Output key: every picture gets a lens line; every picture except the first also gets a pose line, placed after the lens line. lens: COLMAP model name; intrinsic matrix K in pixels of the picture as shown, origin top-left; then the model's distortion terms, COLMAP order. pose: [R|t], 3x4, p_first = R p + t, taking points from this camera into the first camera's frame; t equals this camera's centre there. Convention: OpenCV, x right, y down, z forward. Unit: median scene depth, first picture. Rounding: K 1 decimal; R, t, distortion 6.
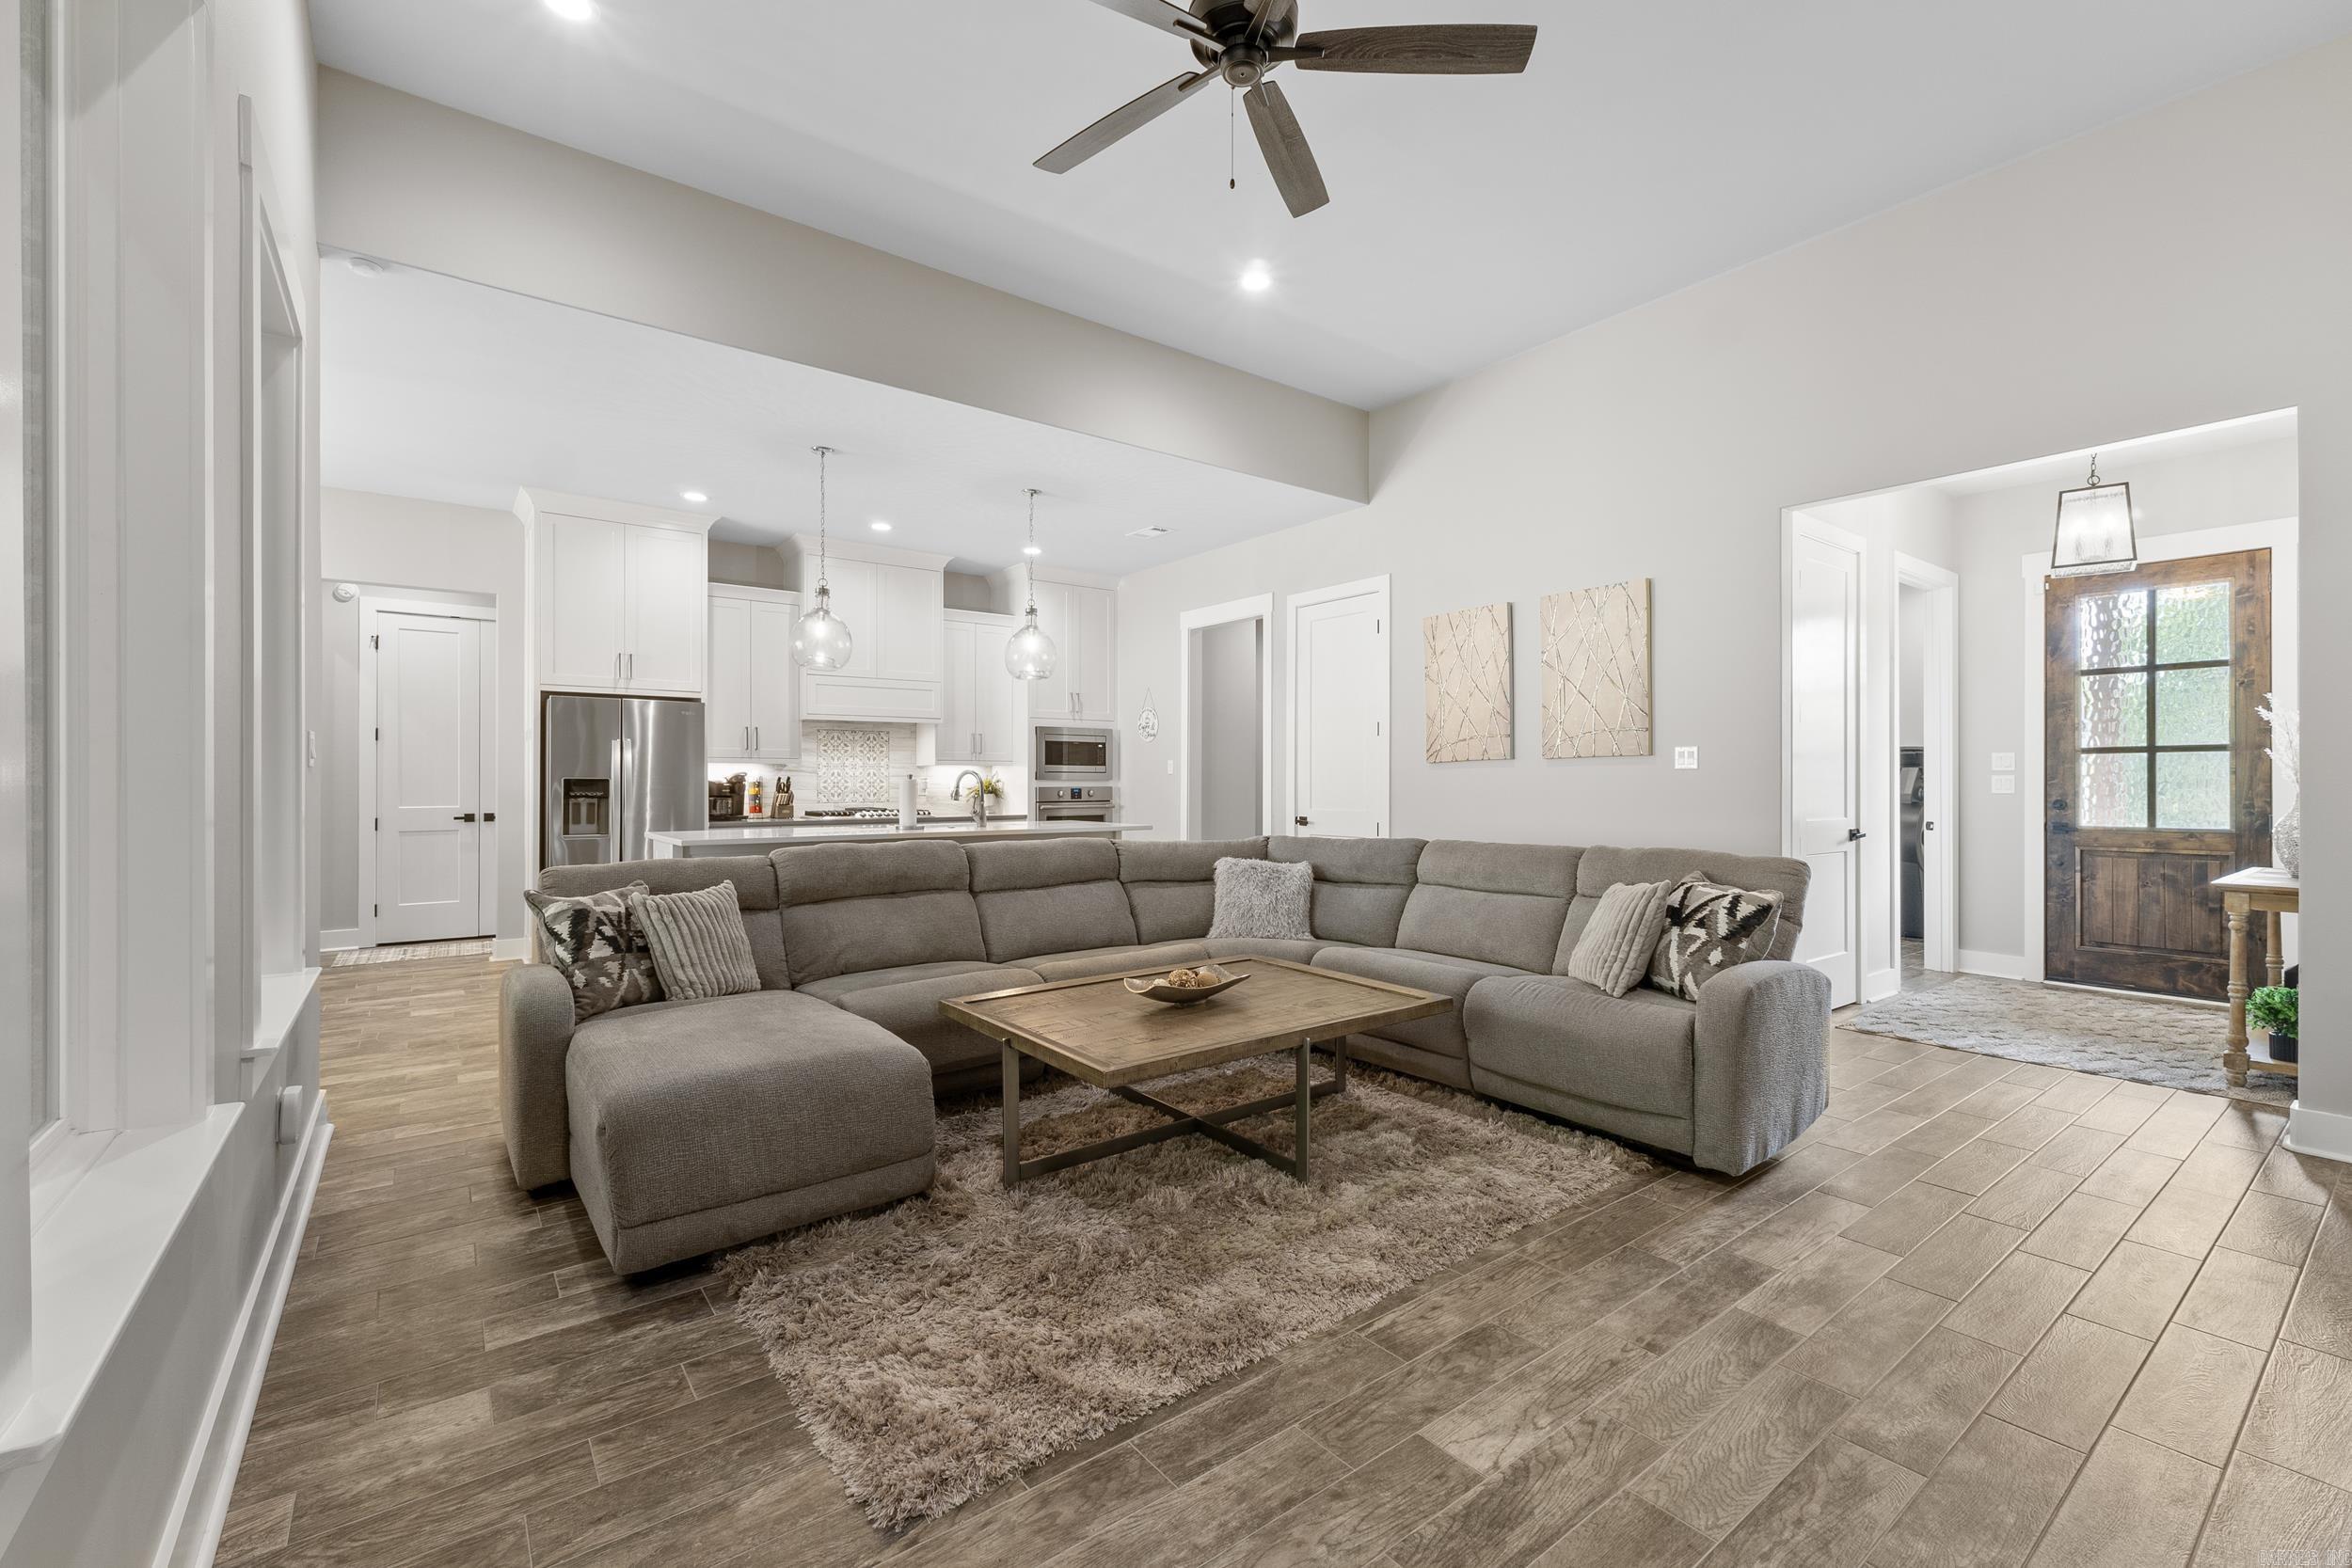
lens RADIAL K [[1002.8, 0, 1168.8], [0, 1002.8, 782.0], [0, 0, 1]] dist [-0.008711, 0.001379]
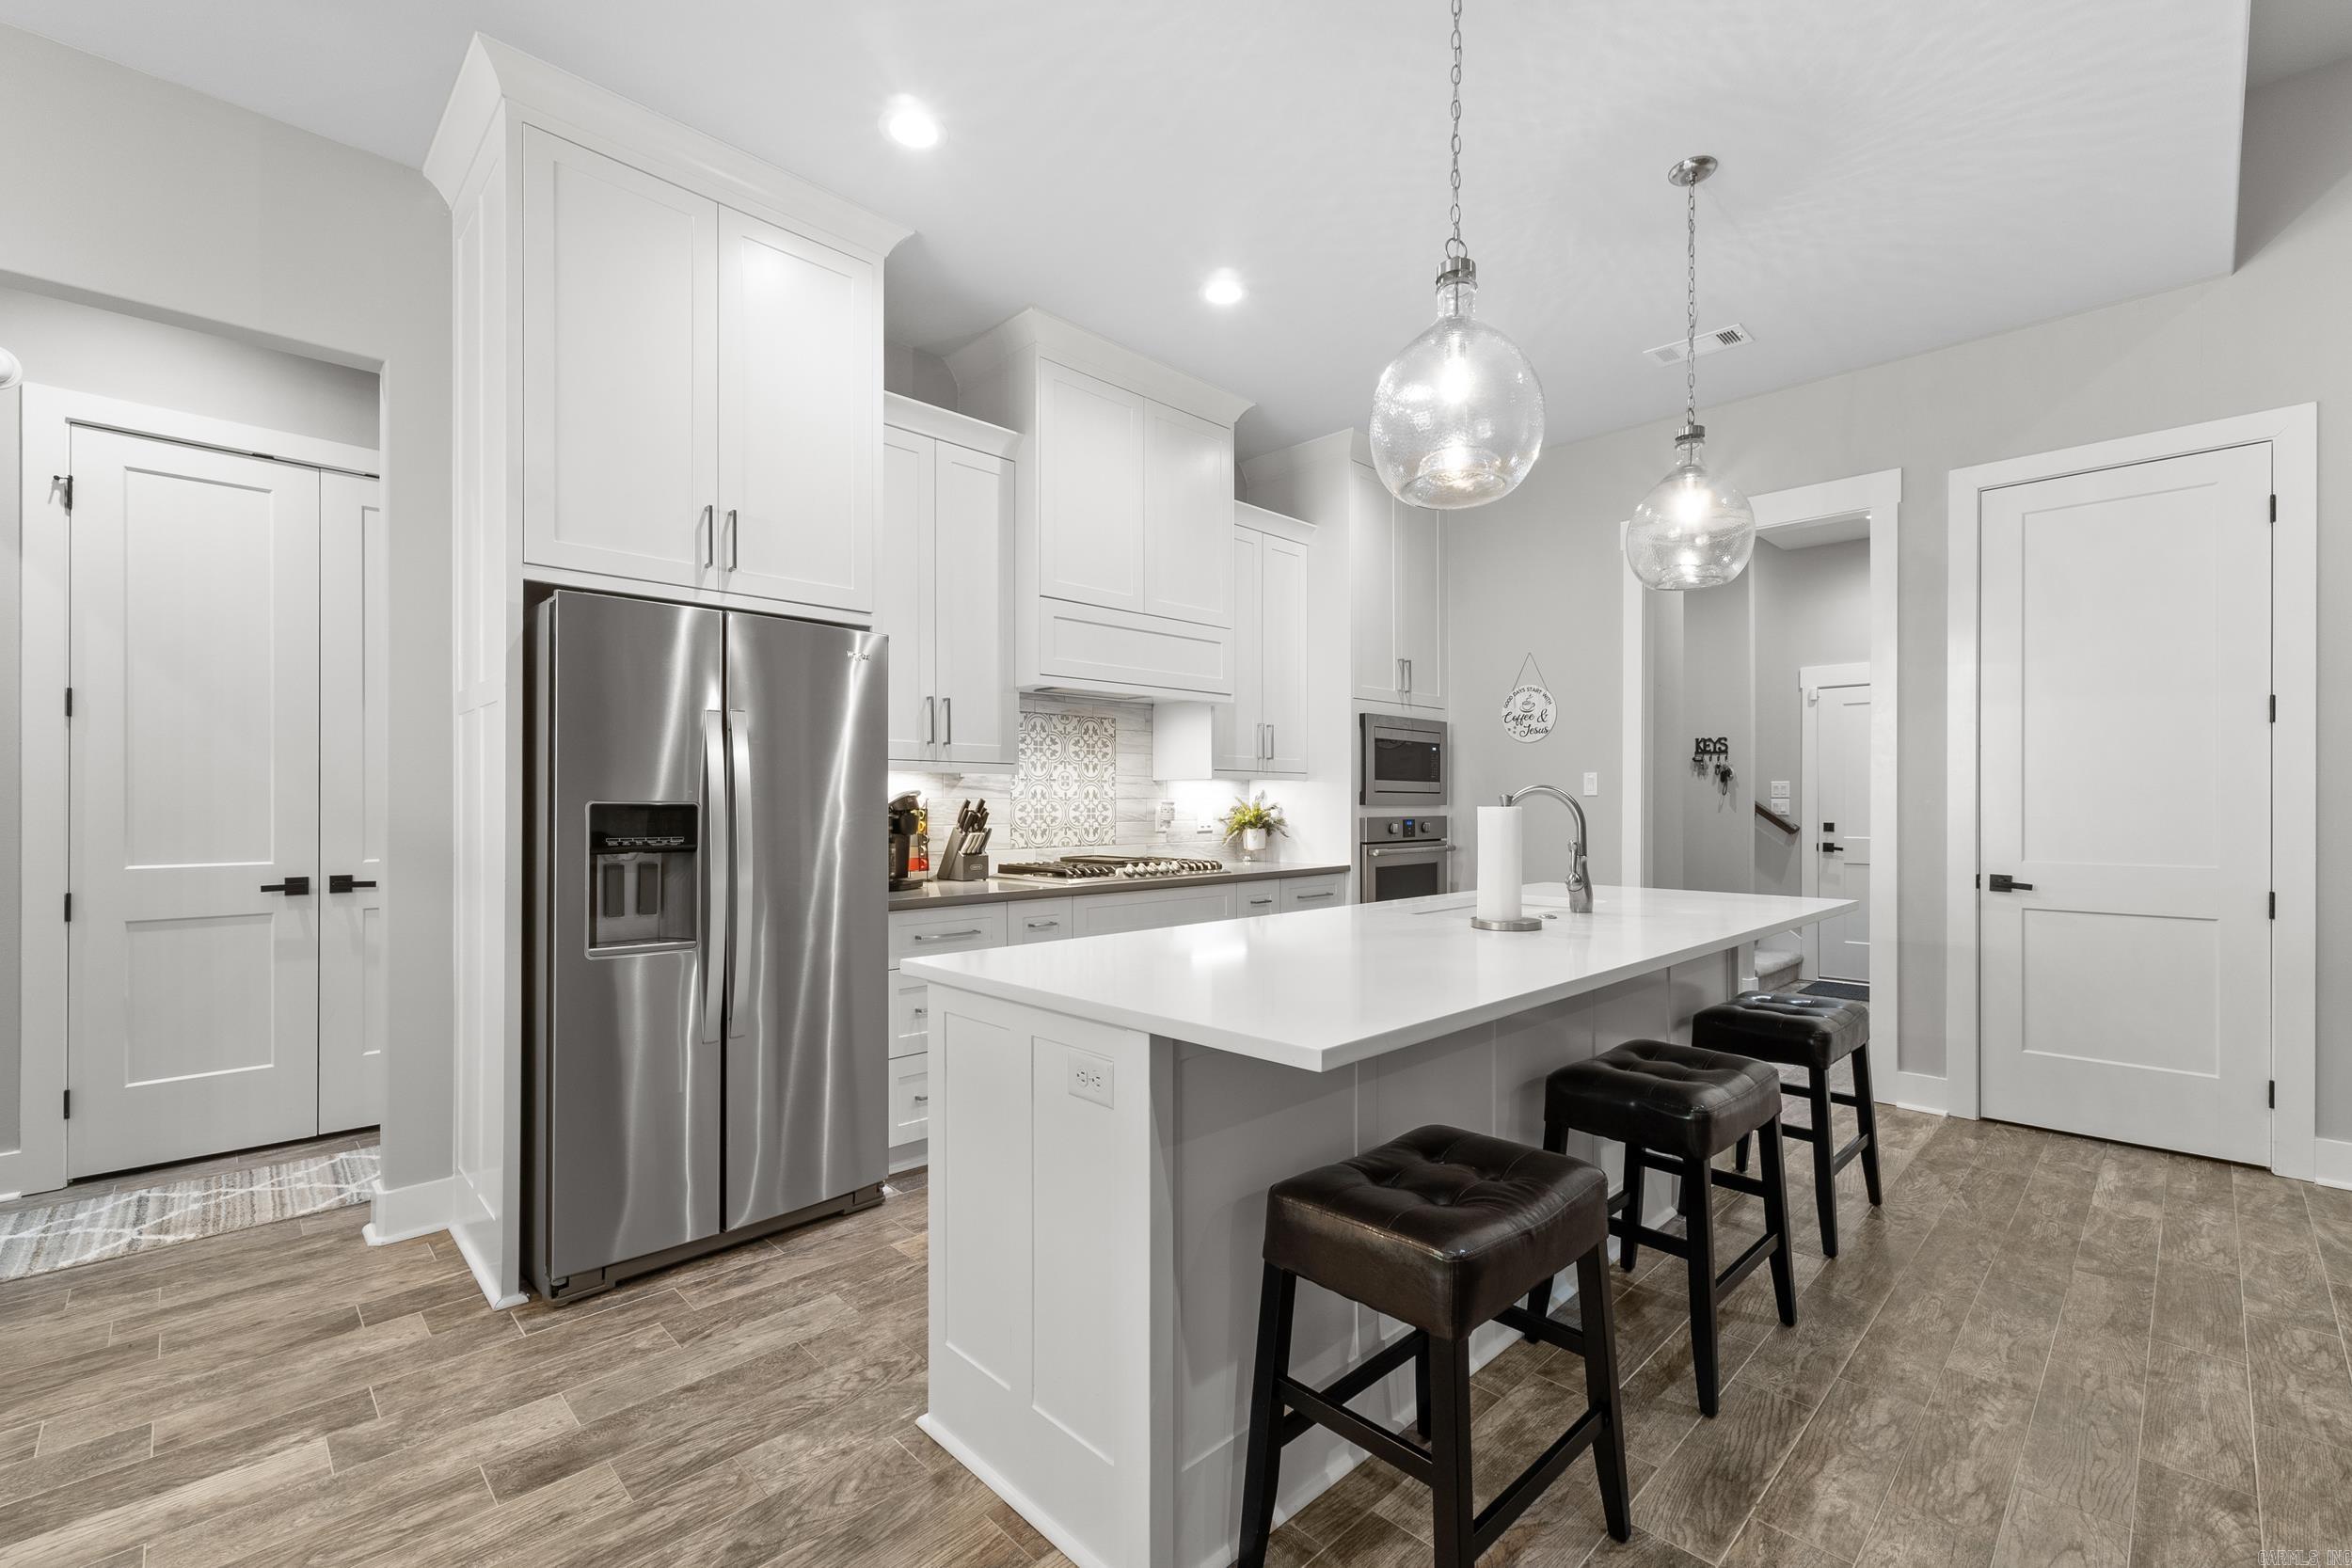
lens RADIAL K [[1002.8, 0, 1161.5], [0, 1002.8, 806.5], [0, 0, 1]] dist [-0.008711, 0.001379]
pose [[0.990901, 0.001322, 0.134584, -0.360158], [-0.001701, 0.999995, 0.002700, -0.003108], [-0.134580, -0.002904, 0.990899, 0.481114]]
